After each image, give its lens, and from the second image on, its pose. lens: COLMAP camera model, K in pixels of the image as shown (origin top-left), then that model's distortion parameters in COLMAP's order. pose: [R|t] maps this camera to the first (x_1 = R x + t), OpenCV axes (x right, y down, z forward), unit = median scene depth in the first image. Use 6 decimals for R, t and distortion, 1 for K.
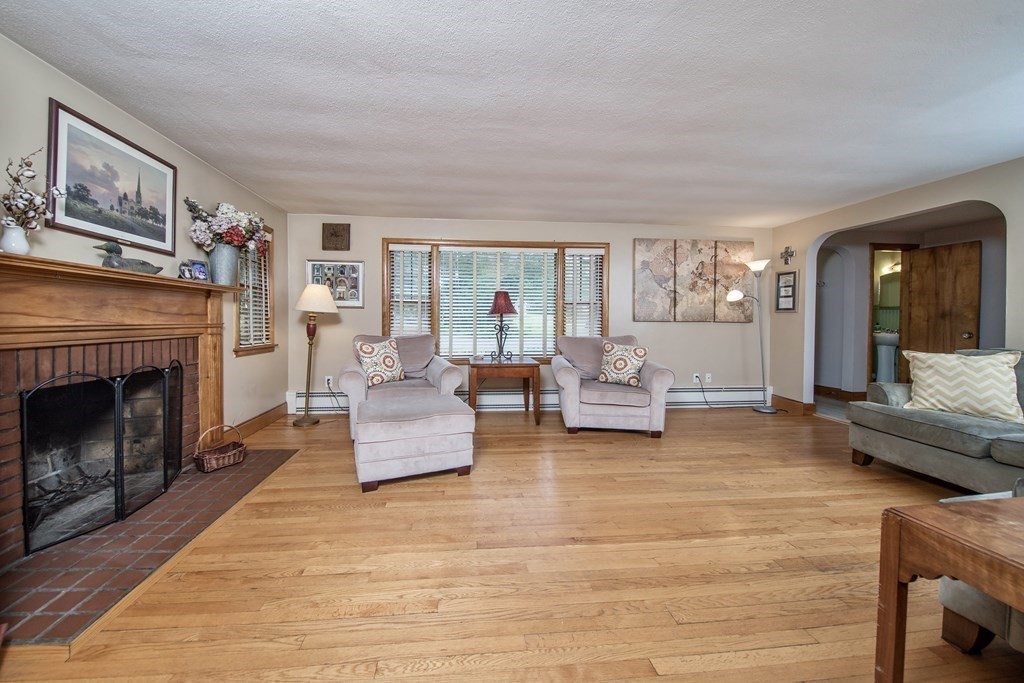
lens RADIAL K [[350.3, 0, 484.6], [0, 350.3, 323.3], [0, 0, 1]] dist [-0.001268, -0.000161]
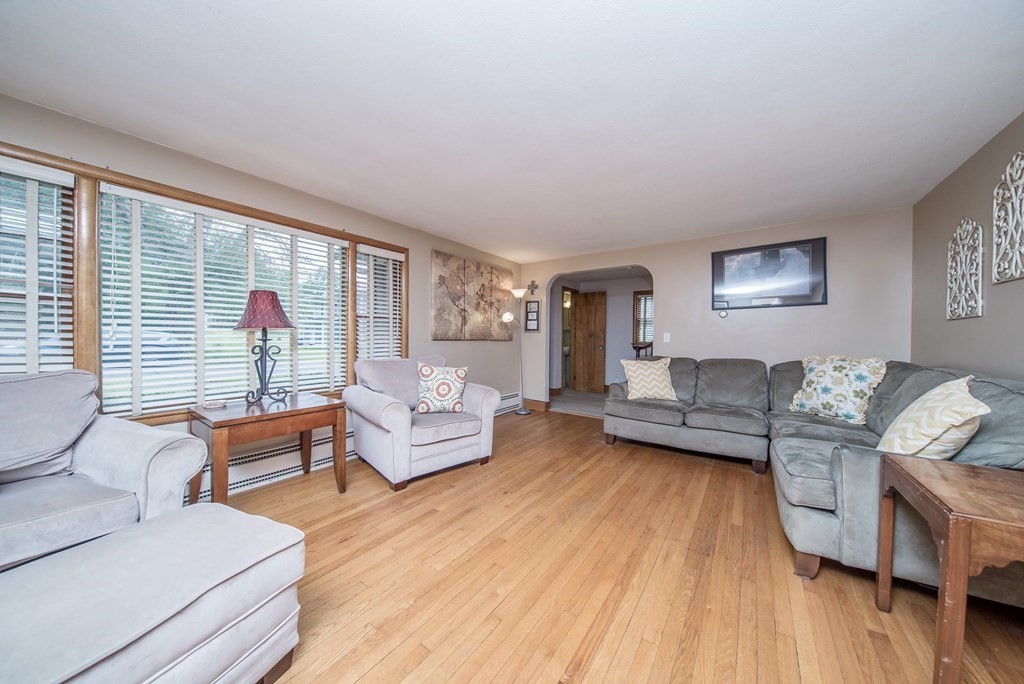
lens RADIAL K [[334.2, 0, 511.6], [0, 334.2, 338.8], [0, 0, 1]] dist [0.000271, -0.000112]
pose [[0.648188, 0.000087, 0.761480, -0.115552], [0.004530, 0.999982, -0.003971, -0.003778], [-0.761467, 0.006023, 0.648176, 0.292669]]
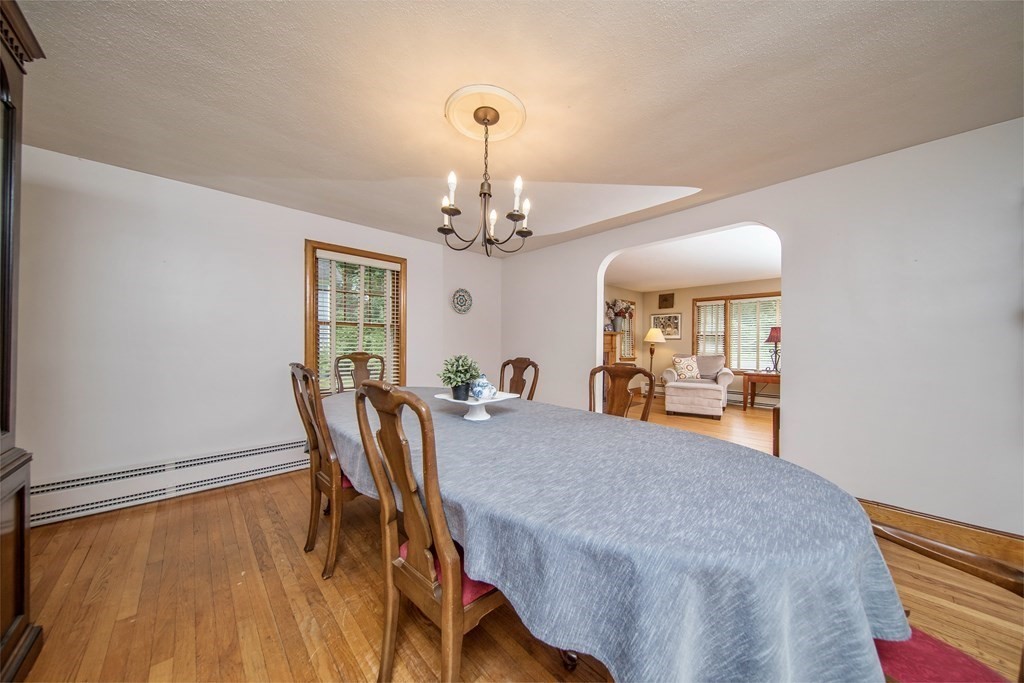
lens RADIAL K [[330.3, 0, 511.0], [0, 330.3, 343.7], [0, 0, 1]] dist [-0.006892, -0.000068]
pose [[0.622350, -0.001160, -0.782738, 0.435552], [-0.013048, 0.999845, -0.011856, 0.010071], [0.782630, 0.017591, 0.622238, -0.732523]]
